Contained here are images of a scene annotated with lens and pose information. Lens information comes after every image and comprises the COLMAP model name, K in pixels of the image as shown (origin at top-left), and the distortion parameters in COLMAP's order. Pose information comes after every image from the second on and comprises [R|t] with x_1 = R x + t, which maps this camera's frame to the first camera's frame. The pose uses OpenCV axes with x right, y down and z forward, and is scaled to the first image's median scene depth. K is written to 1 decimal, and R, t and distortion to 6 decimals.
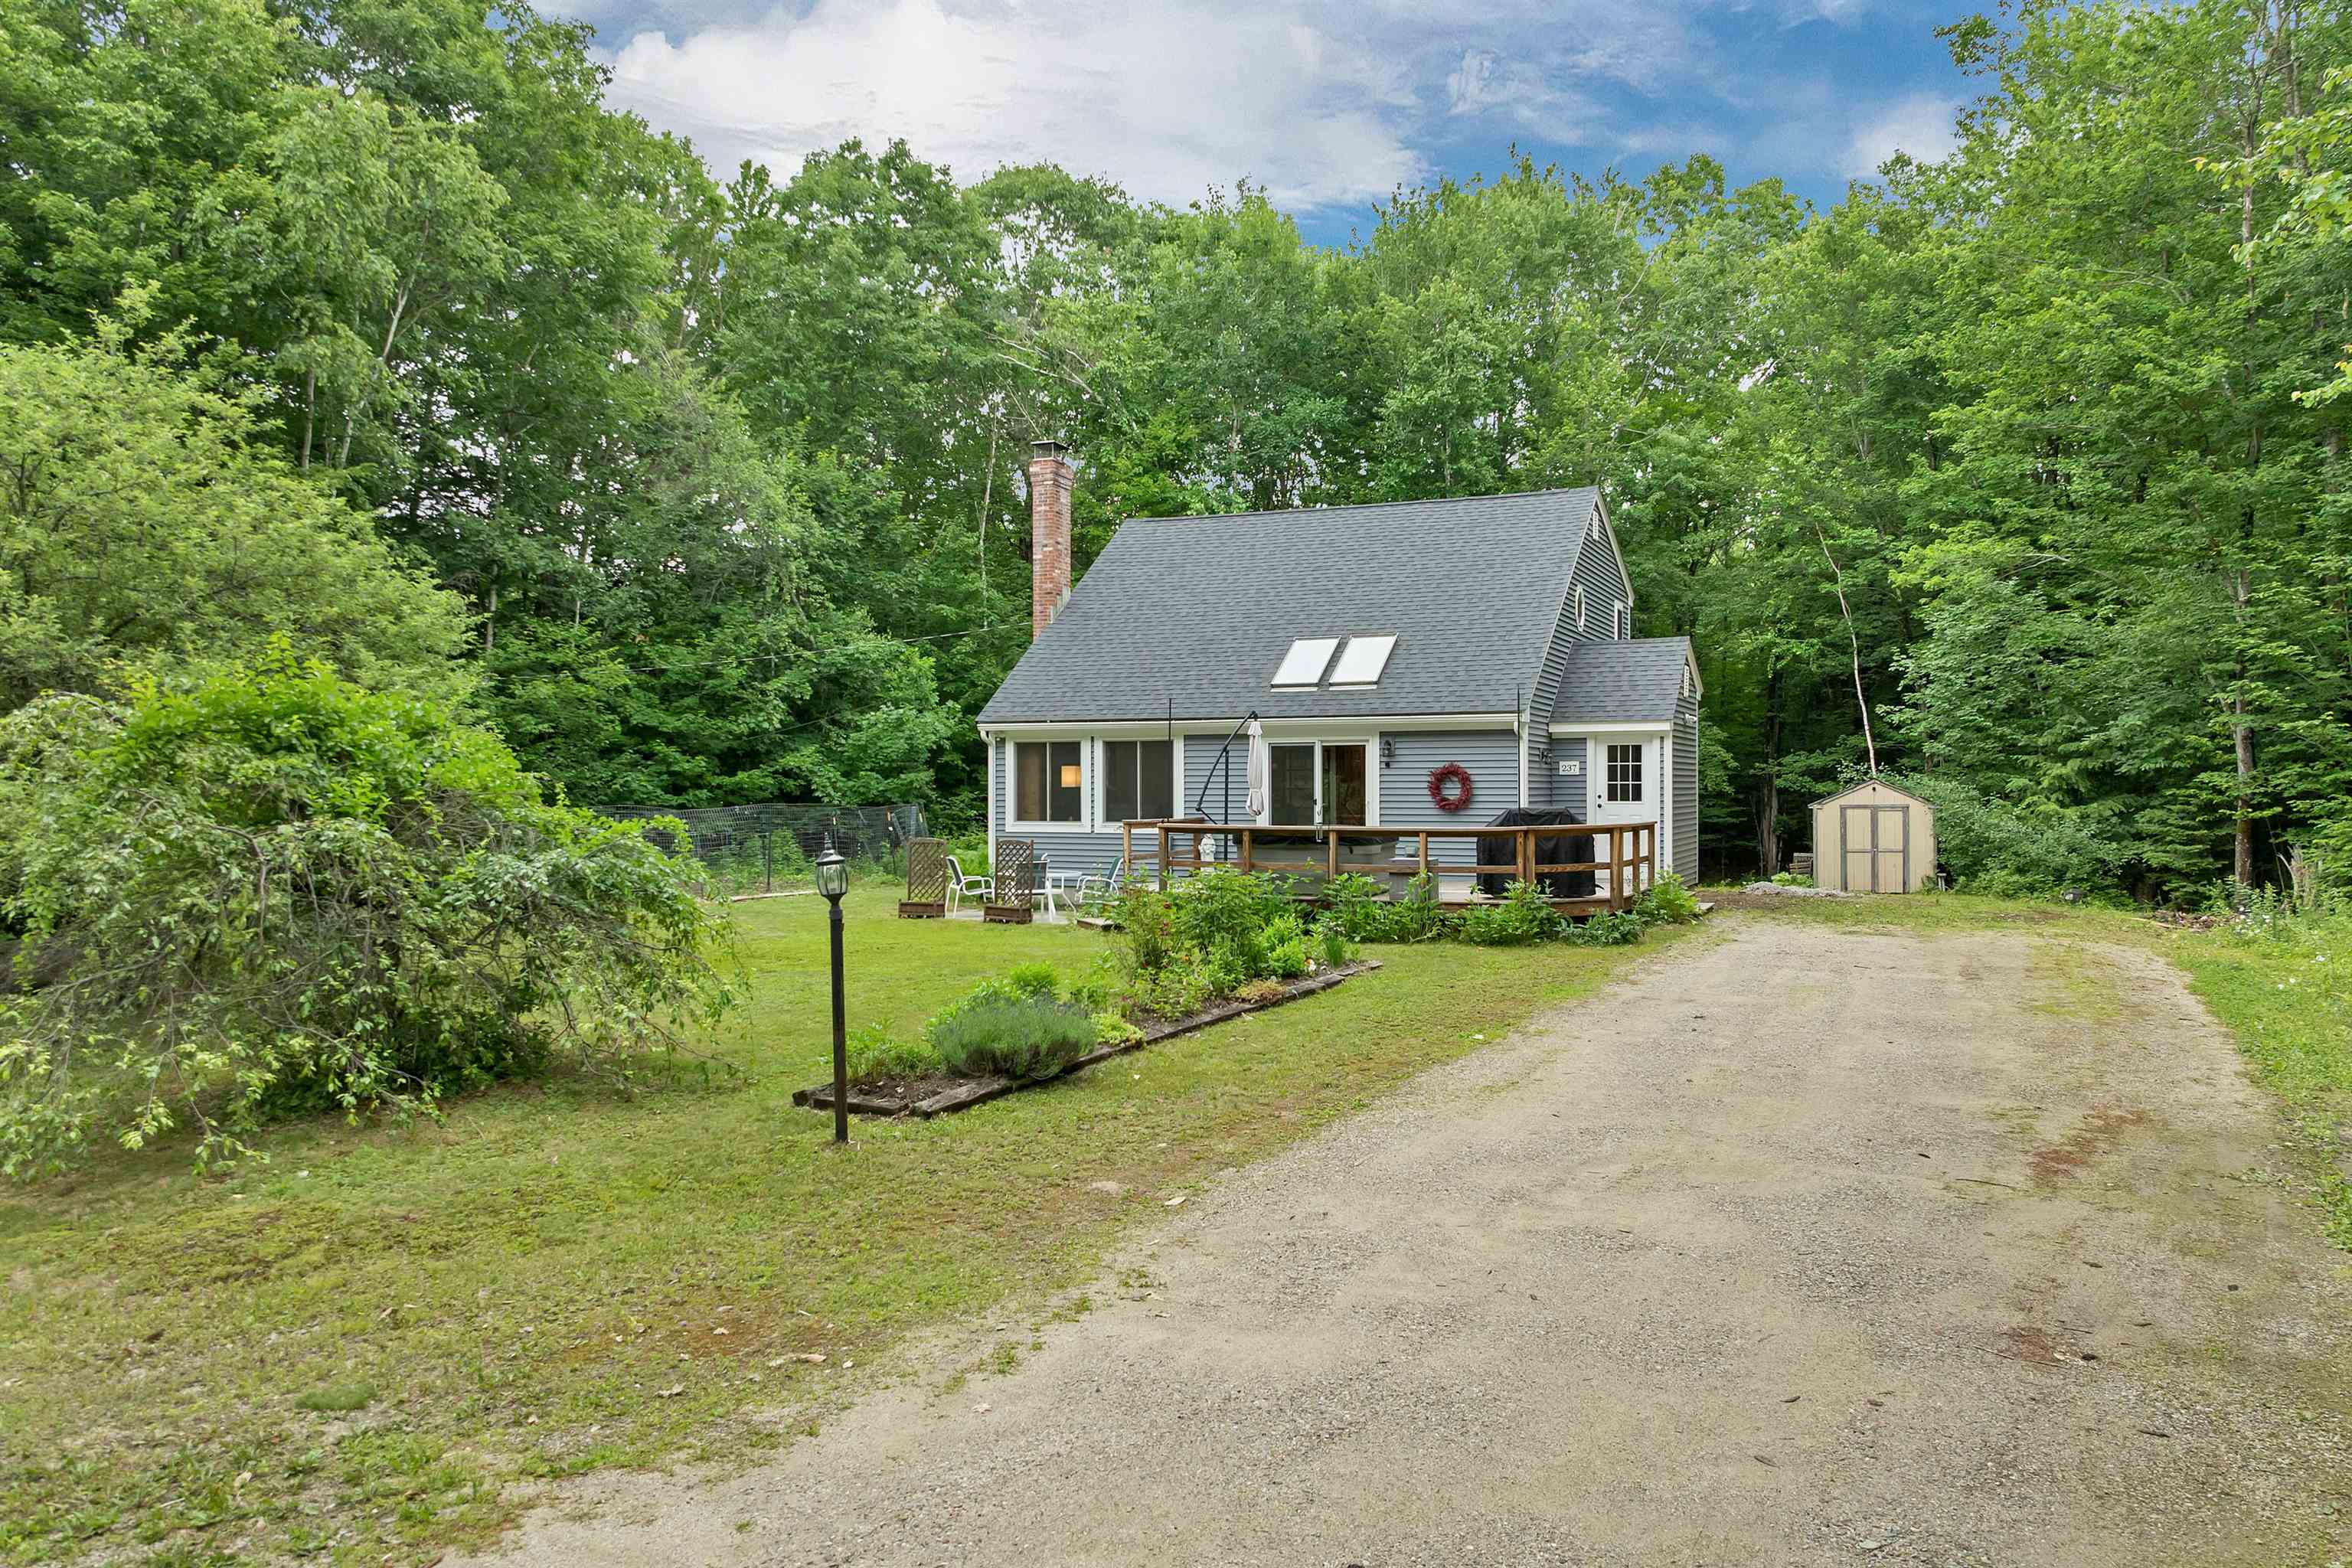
lens RADIAL K [[1695.6, 0, 1179.0], [0, 1695.6, 784.8], [0, 0, 1]] dist [-0.030707, -0.005821]
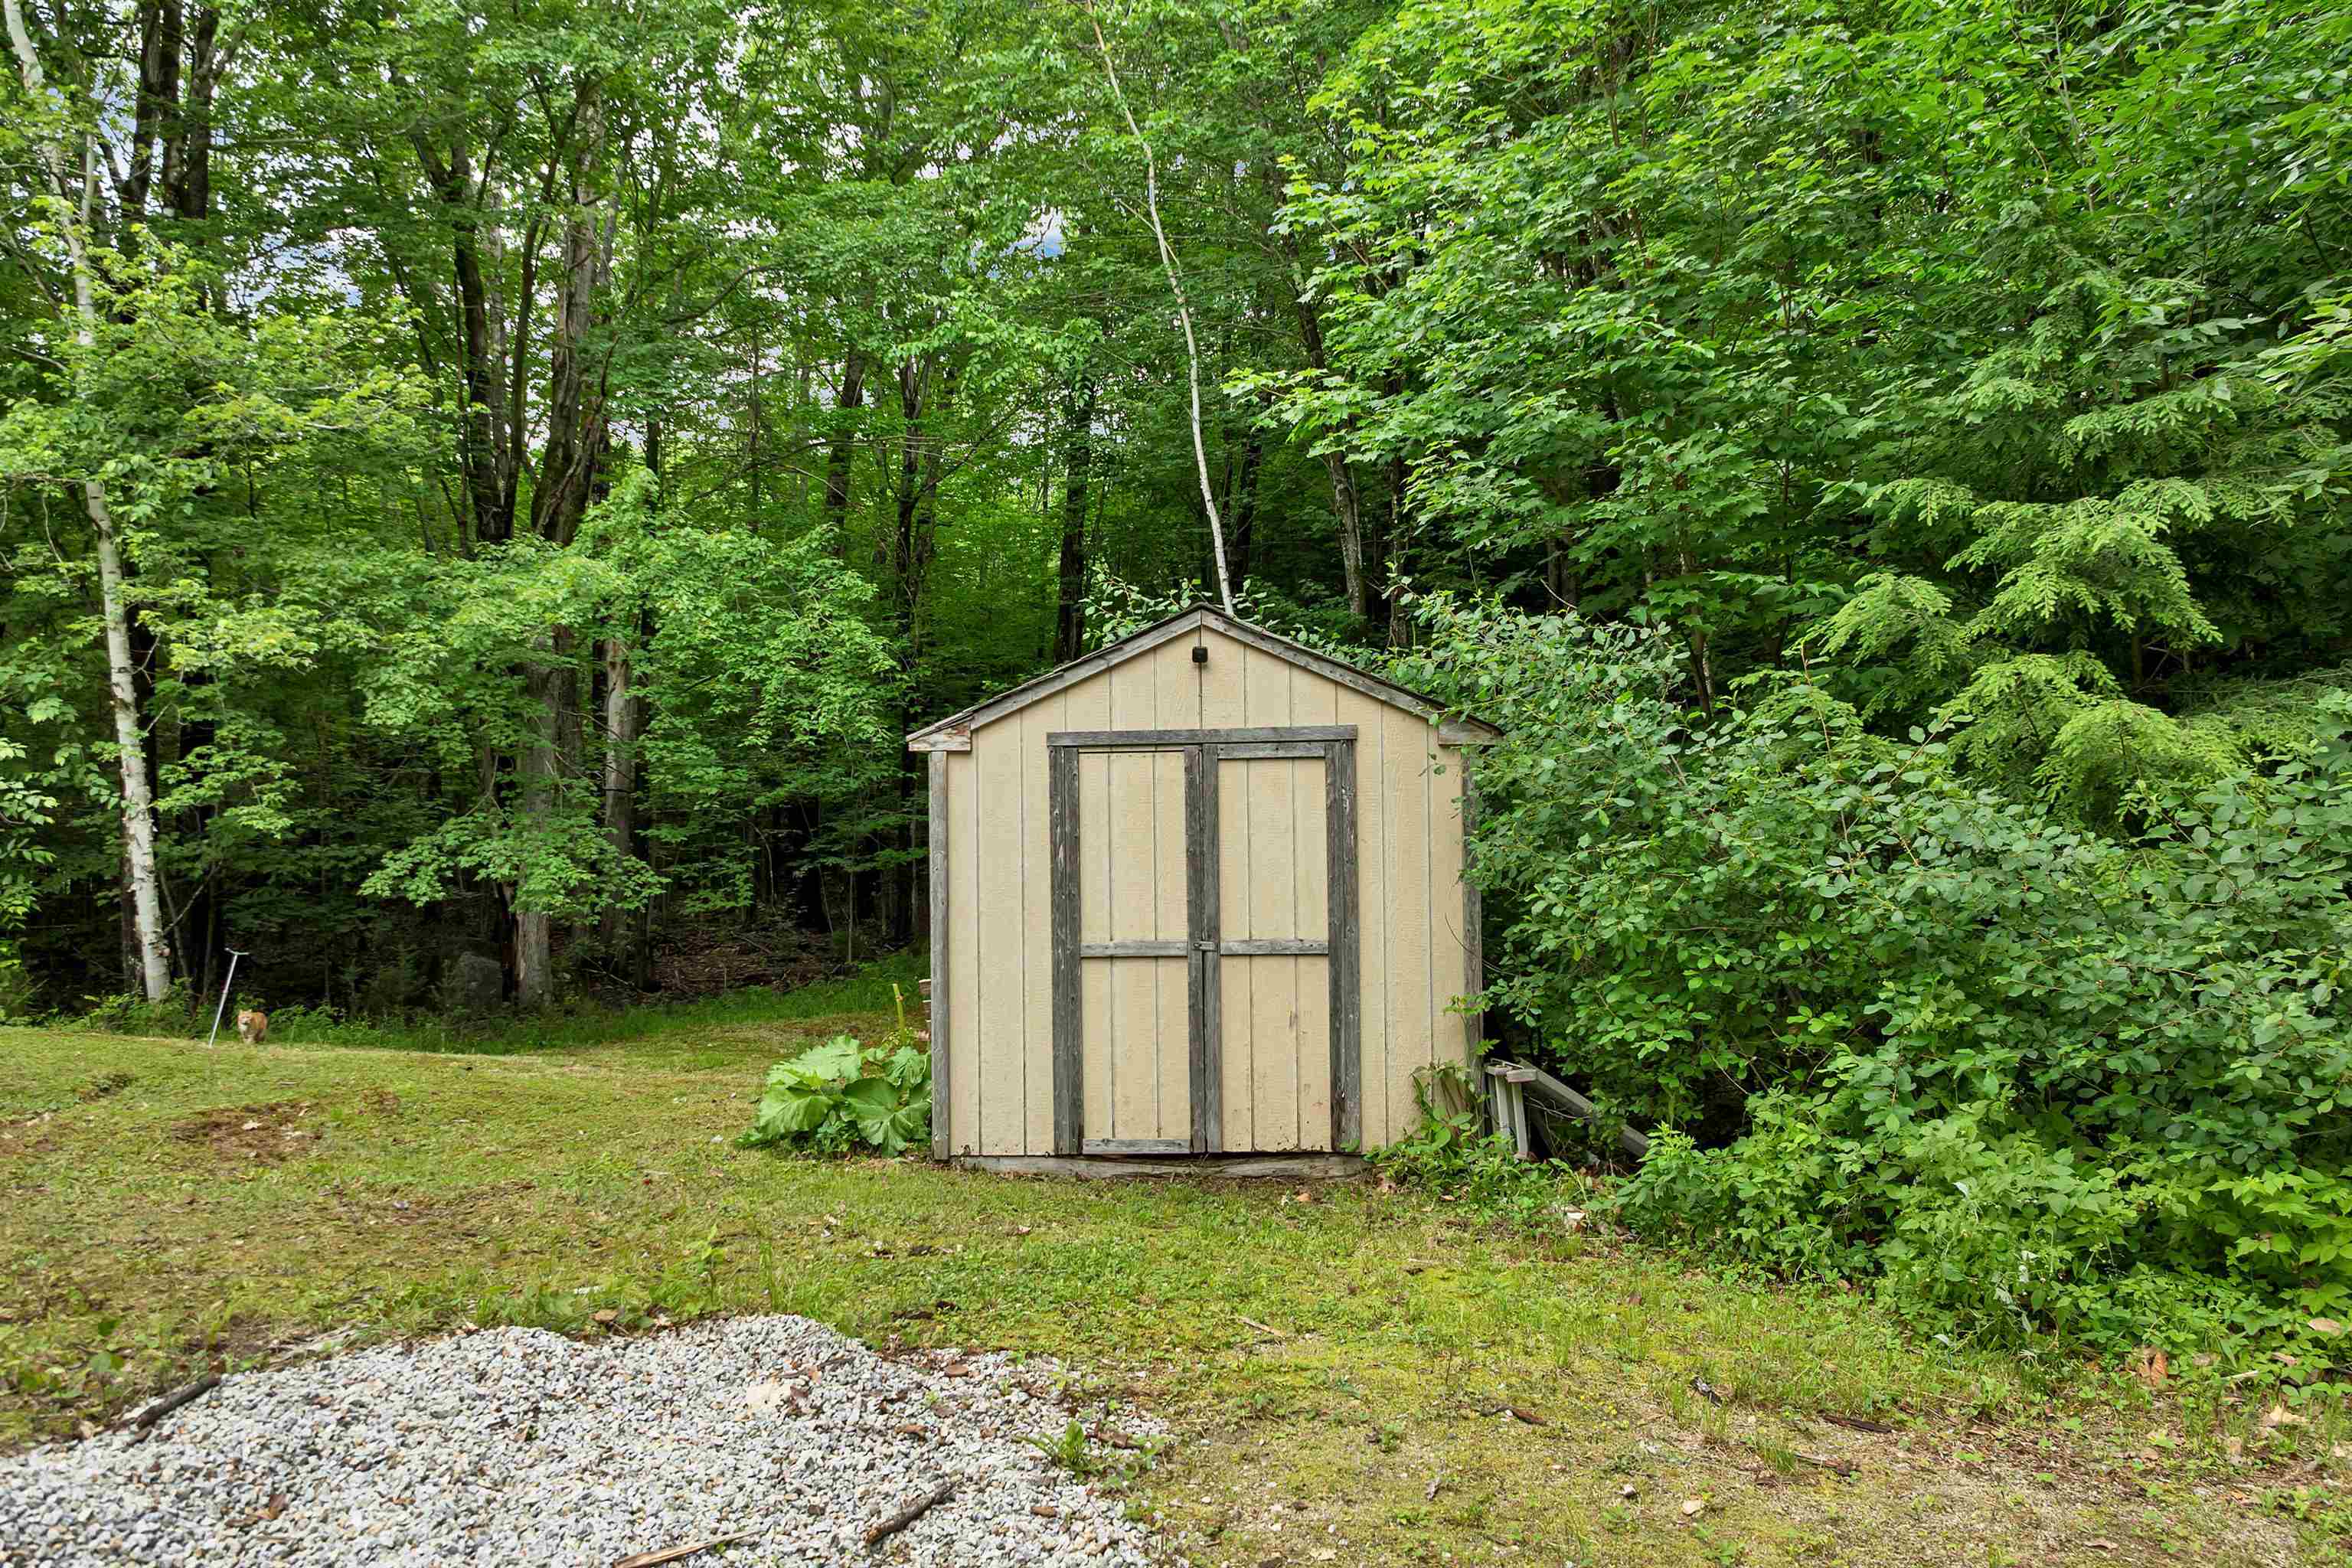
lens RADIAL K [[1695.6, 0, 1175.6], [0, 1695.6, 785.1], [0, 0, 1]] dist [-0.030707, -0.005821]
pose [[0.946880, -0.004914, 0.321550, 0.343434], [0.006153, 0.999977, -0.002837, 0.019149], [-0.321528, 0.004665, 0.946888, 0.806181]]
